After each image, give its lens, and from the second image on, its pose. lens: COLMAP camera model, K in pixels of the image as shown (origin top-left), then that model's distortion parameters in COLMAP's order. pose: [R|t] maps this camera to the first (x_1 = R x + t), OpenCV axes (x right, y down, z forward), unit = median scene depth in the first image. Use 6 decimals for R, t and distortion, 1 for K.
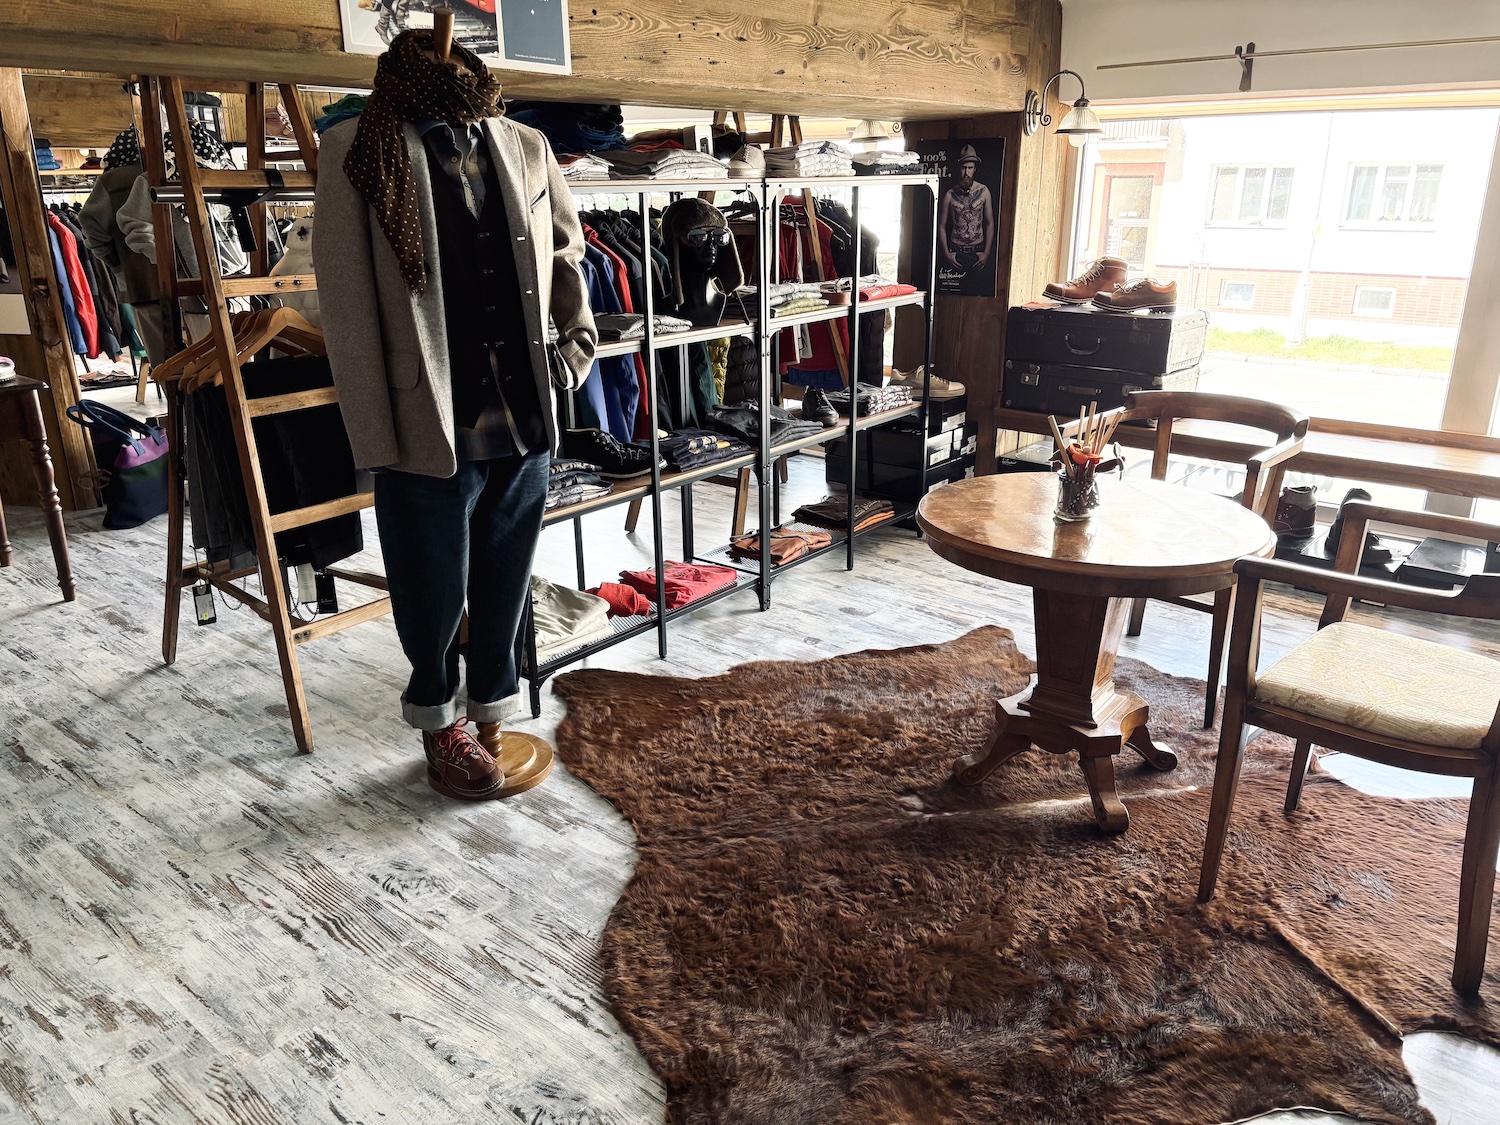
lens RADIAL K [[1126.9, 0, 754.3], [0, 1126.9, 562.5], [0, 0, 1]] dist [0.059975, -0.071260]
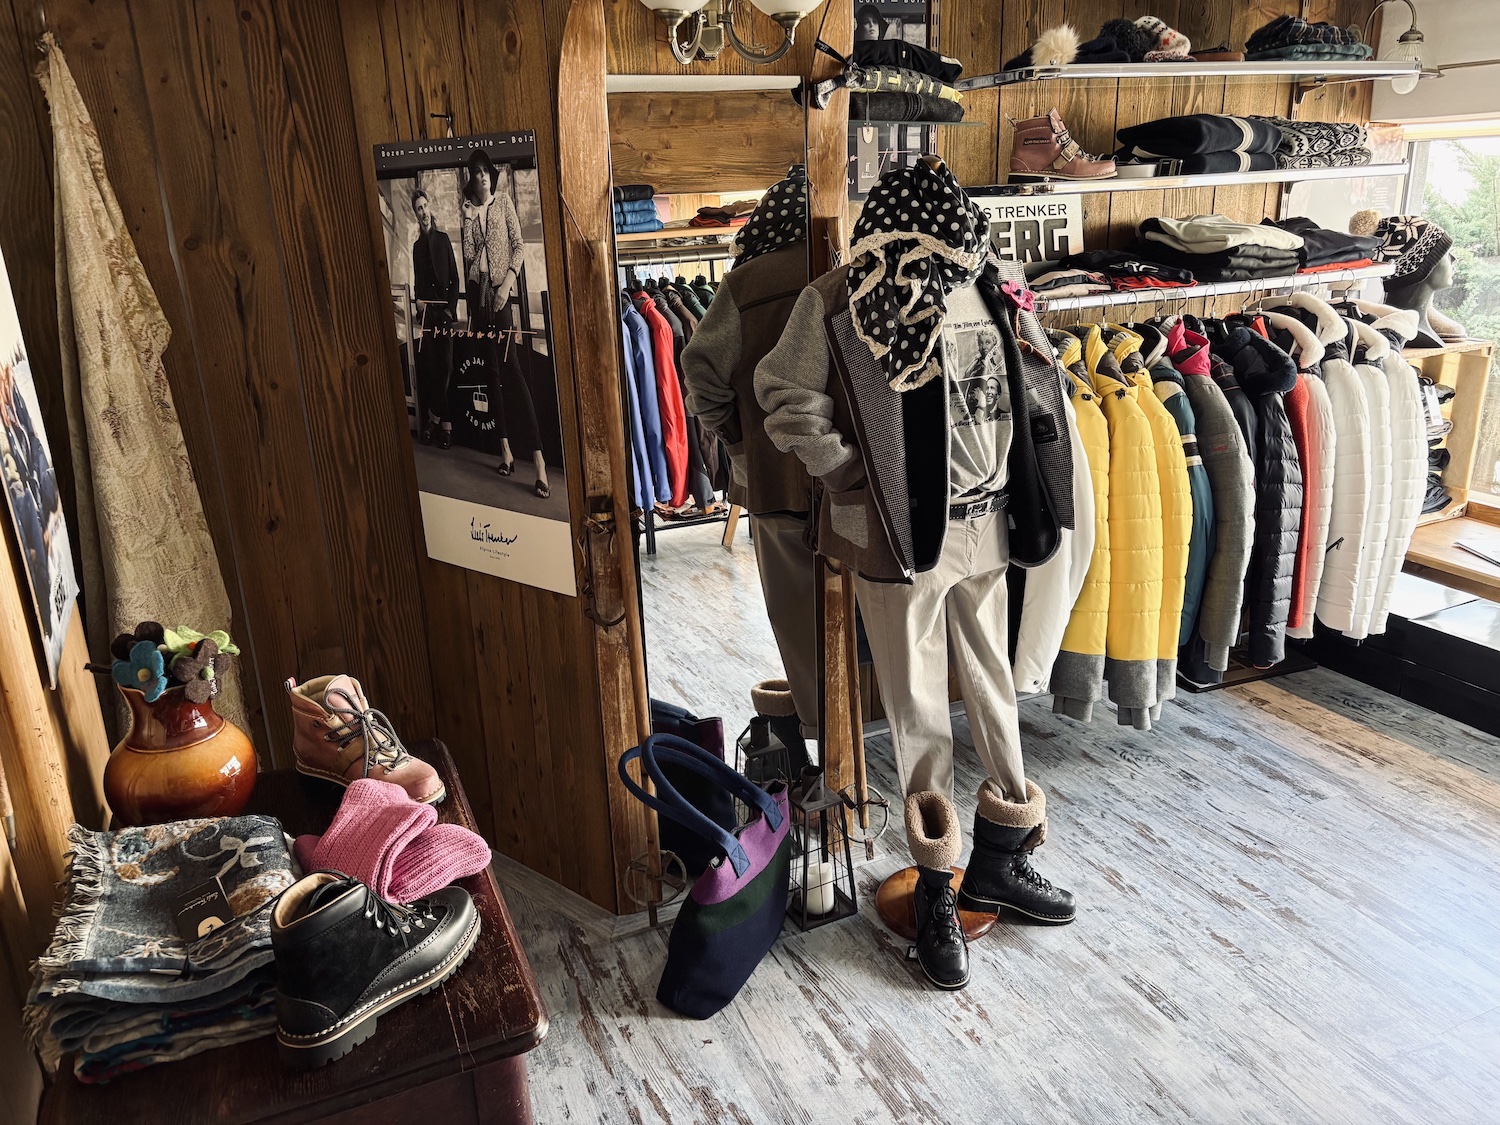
lens RADIAL K [[1126.9, 0, 754.3], [0, 1126.9, 562.5], [0, 0, 1]] dist [0.059975, -0.071260]
pose [[0.900082, 0.106207, -0.422579, -0.343934], [-0.105980, 0.994076, 0.024107, -0.229832], [0.422636, 0.023087, 0.906005, 0.564600]]
